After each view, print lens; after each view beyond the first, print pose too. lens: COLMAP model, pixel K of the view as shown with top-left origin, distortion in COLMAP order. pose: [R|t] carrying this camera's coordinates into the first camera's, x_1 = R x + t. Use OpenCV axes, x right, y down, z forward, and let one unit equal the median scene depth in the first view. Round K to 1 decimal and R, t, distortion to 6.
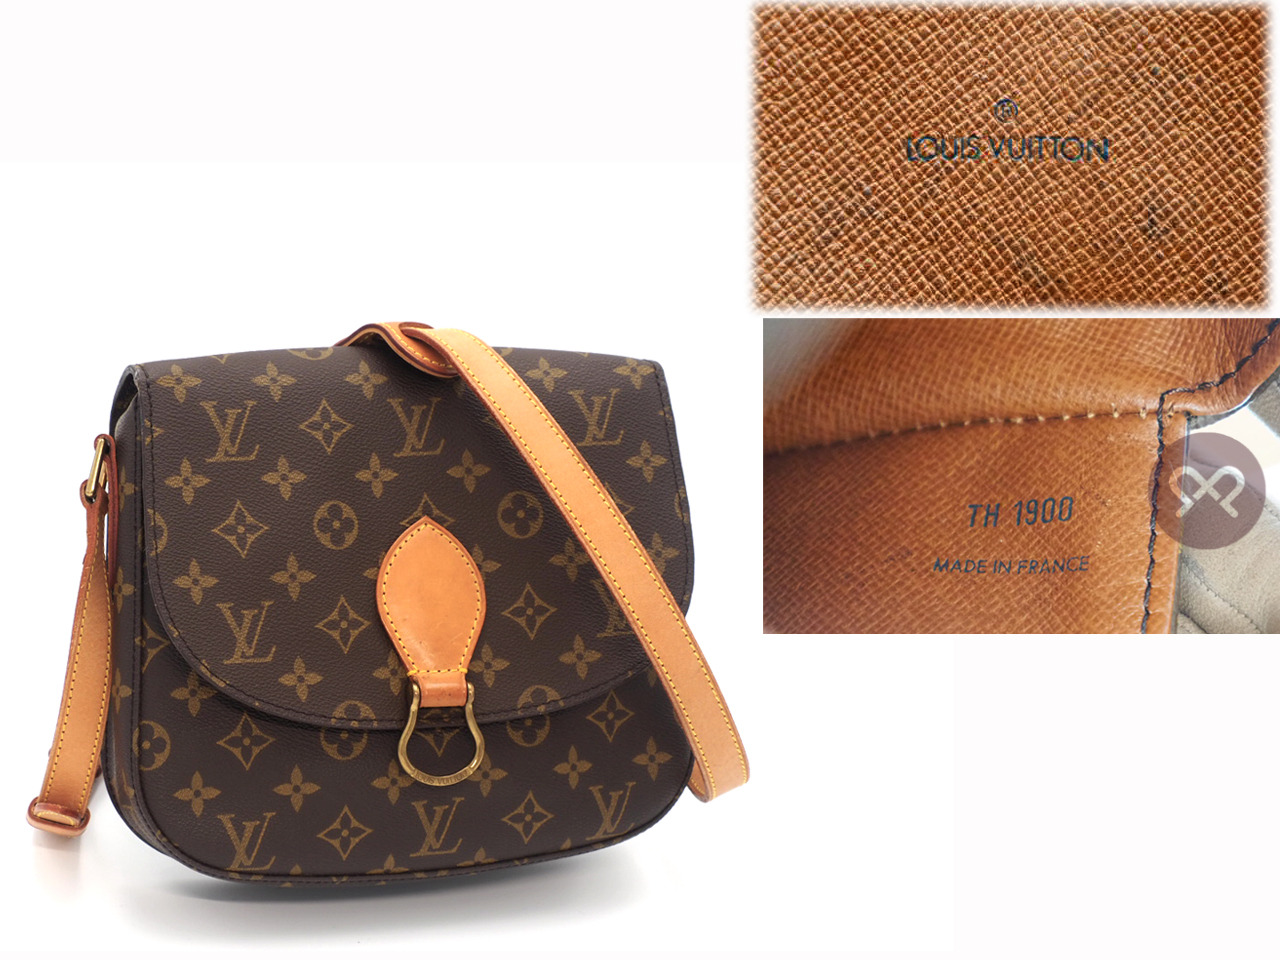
lens RADIAL K [[2108.0, 0, 640.0], [0, 2108.0, 480.0], [0, 0, 1]] dist [-0.462537, 0.110172]
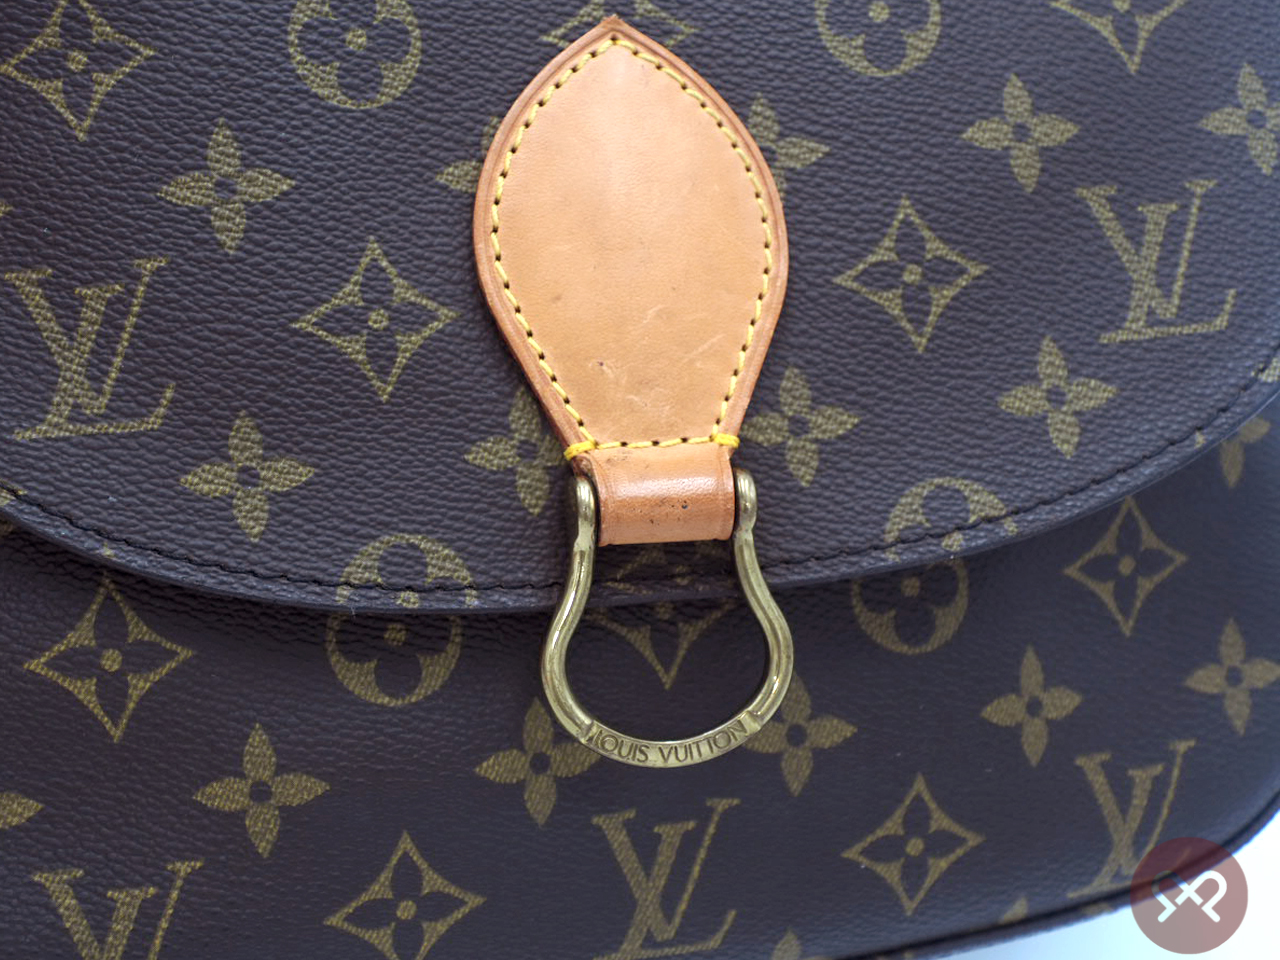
lens RADIAL K [[2268.3, 0, 660.7], [0, 2268.3, 479.4], [0, 0, 1]] dist [-0.024296, -1.558367]
pose [[0.982606, -0.028790, -0.183458, -0.025219], [0.039308, 0.997770, 0.053952, 0.076942], [0.181495, -0.060225, 0.981546, 0.624144]]
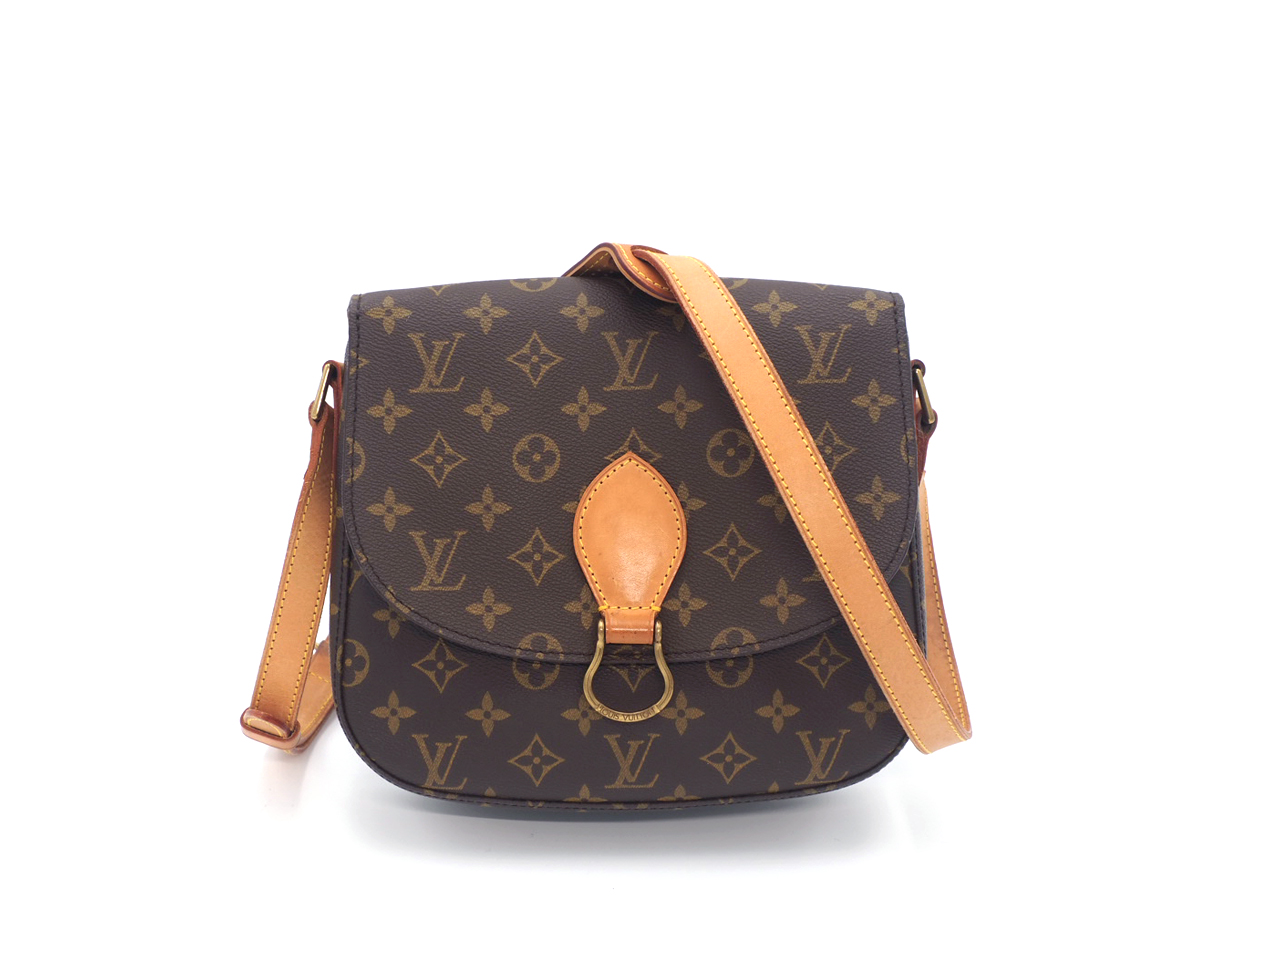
lens RADIAL K [[2108.0, 0, 640.0], [0, 2108.0, 480.0], [0, 0, 1]] dist [-0.462537, 0.110172]
pose [[0.924247, 0.053422, -0.378039, 0.285983], [-0.022063, 0.995981, 0.086807, -0.057234], [0.381157, -0.071890, 0.921711, 0.078106]]
